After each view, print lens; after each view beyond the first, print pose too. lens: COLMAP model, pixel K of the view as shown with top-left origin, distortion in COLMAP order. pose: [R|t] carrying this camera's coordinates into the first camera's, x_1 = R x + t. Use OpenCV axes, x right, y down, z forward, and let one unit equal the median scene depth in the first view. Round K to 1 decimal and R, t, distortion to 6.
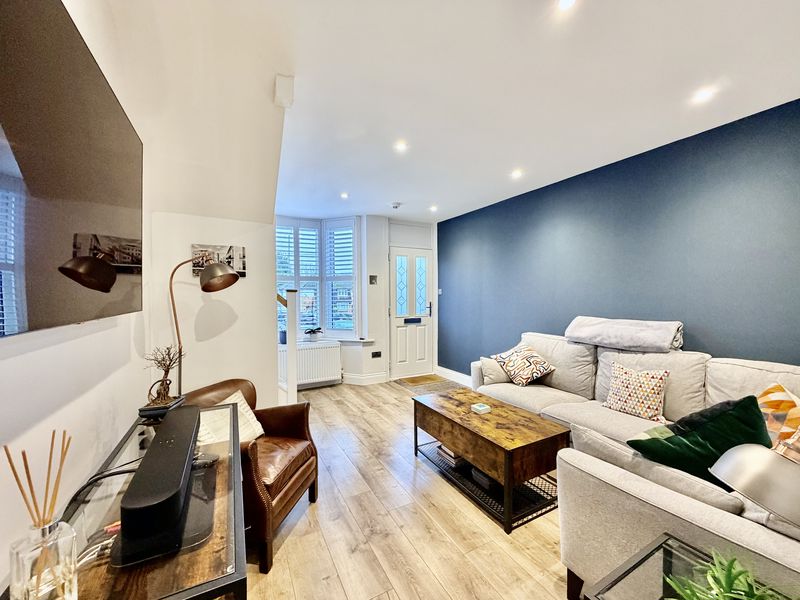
lens RADIAL K [[318.9, 0, 400.0], [0, 318.9, 300.0], [0, 0, 1]] dist [0.001269, 0.000007]
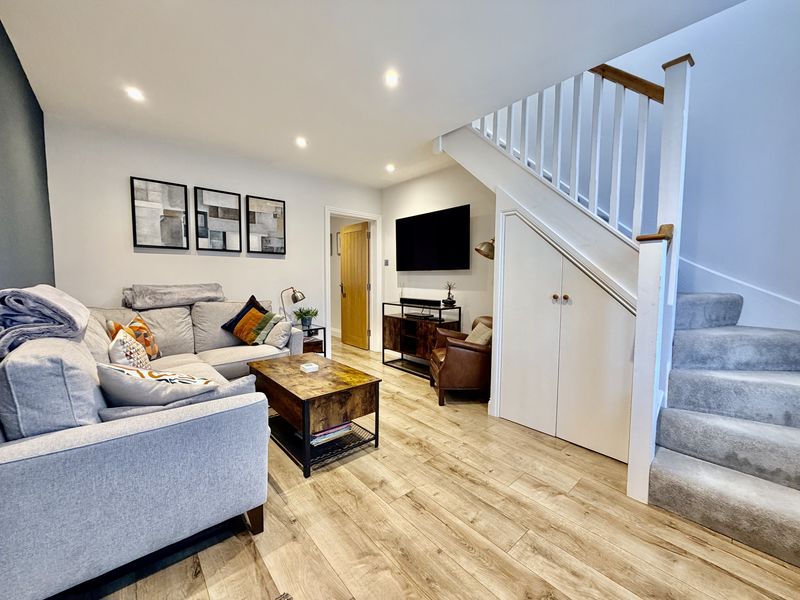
lens RADIAL K [[318.9, 0, 400.0], [0, 318.9, 300.0], [0, 0, 1]] dist [0.001269, 0.000007]
pose [[-0.974502, 0.015416, -0.223849, 0.155122], [-0.003529, 0.996461, 0.083986, 0.028346], [0.224352, 0.082635, -0.970998, 1.613331]]
